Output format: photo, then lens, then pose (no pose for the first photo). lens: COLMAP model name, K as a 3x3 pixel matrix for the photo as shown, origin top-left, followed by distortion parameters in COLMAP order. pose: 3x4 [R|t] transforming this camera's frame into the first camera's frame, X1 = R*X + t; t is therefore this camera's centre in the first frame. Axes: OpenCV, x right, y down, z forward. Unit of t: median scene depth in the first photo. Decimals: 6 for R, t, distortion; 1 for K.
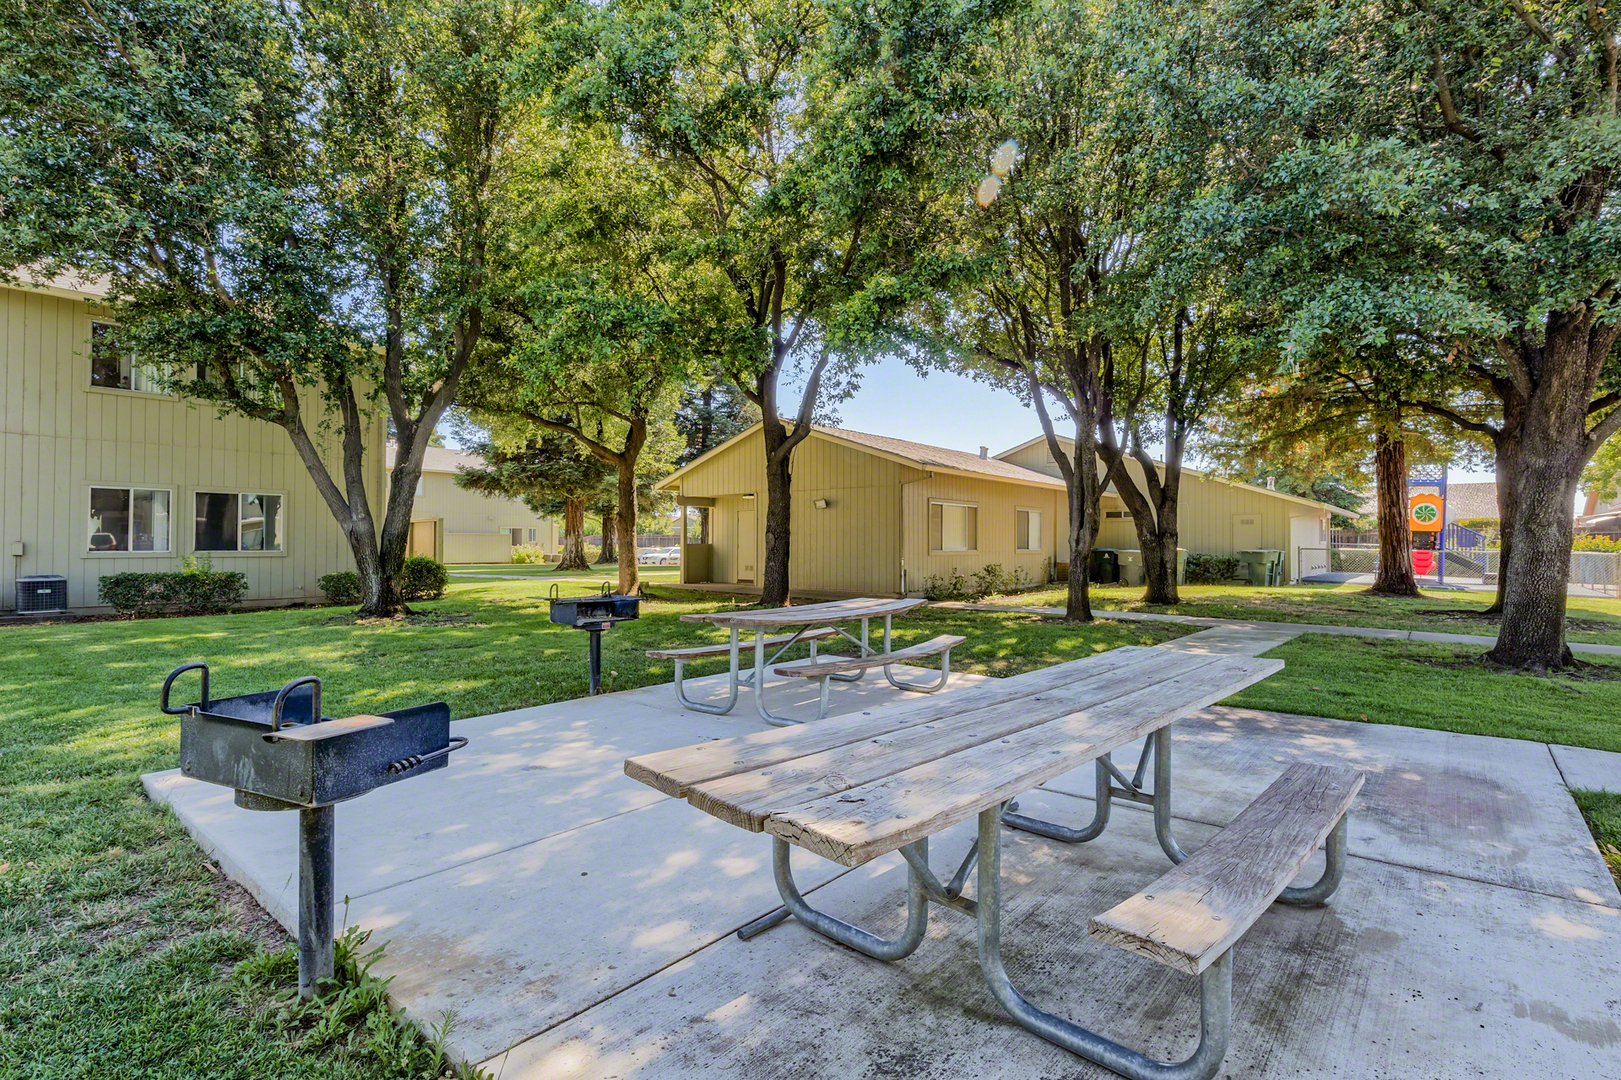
lens RADIAL K [[838.3, 0, 779.3], [0, 838.3, 539.3], [0, 0, 1]] dist [-0.010162, 0.000315]
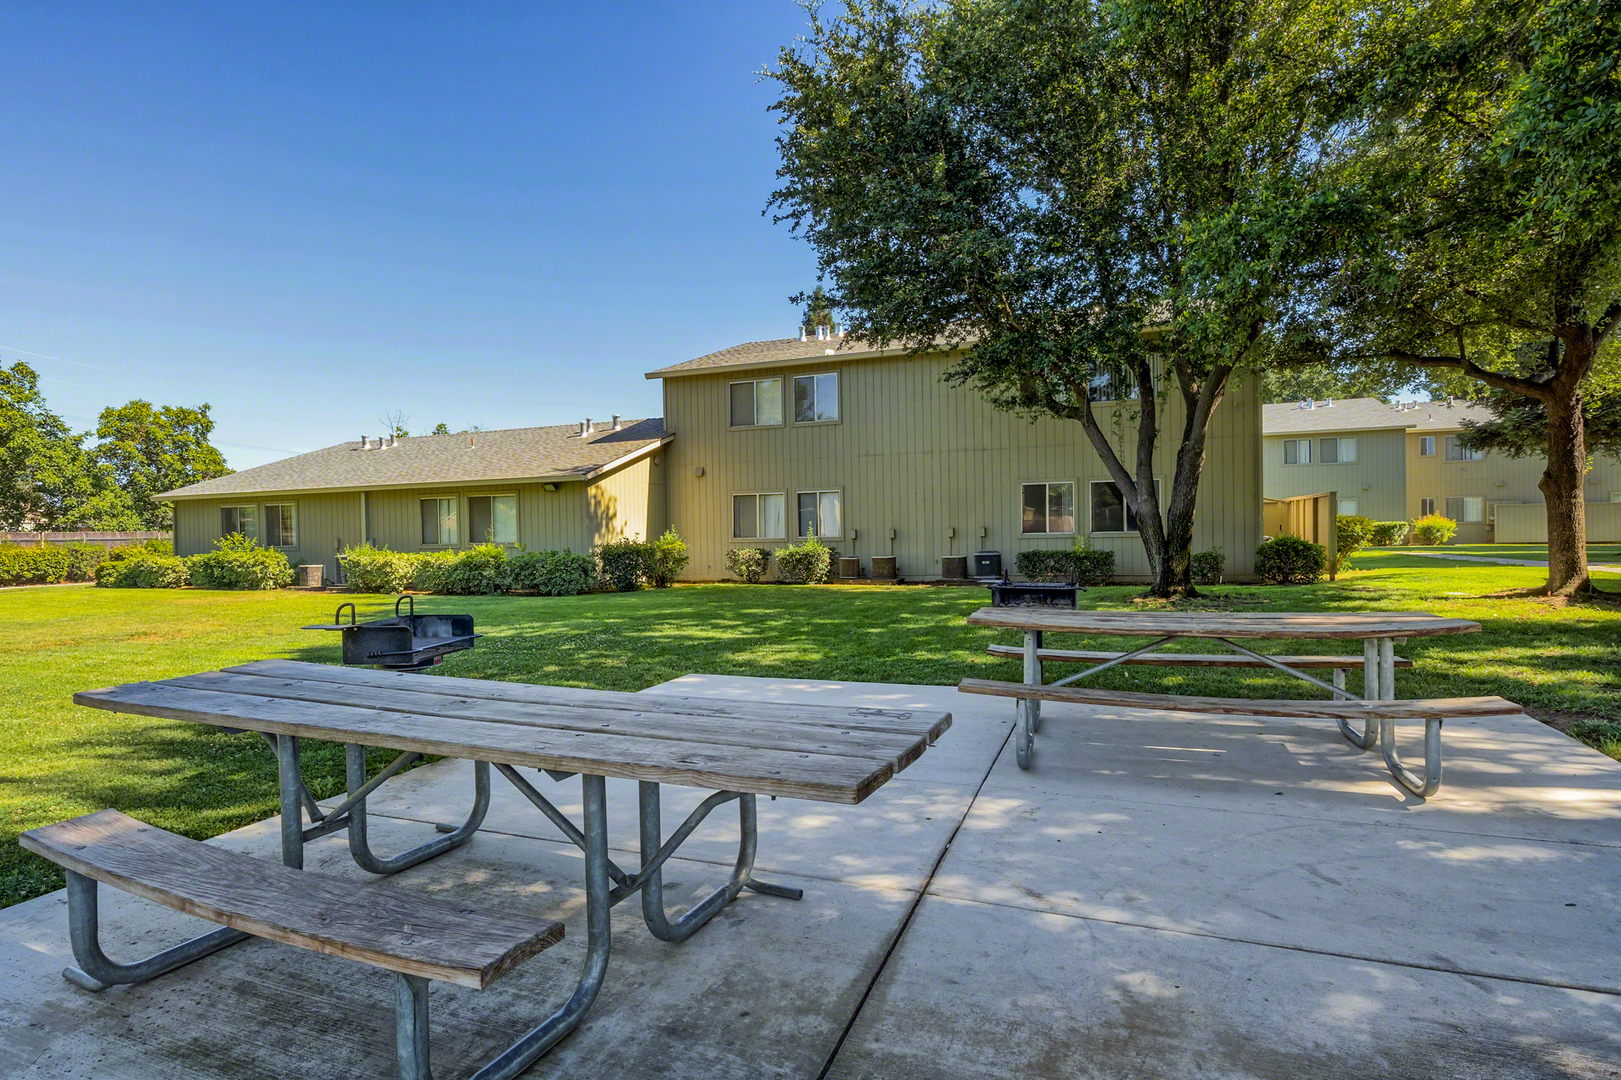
lens RADIAL K [[844.3, 0, 810.5], [0, 844.3, 540.0], [0, 0, 1]] dist [-0.032094, -0.000164]
pose [[0.291824, 0.002404, -0.956469, 0.354121], [0.023446, 0.999678, 0.009666, 0.004726], [0.956185, -0.025246, 0.291674, 0.301379]]
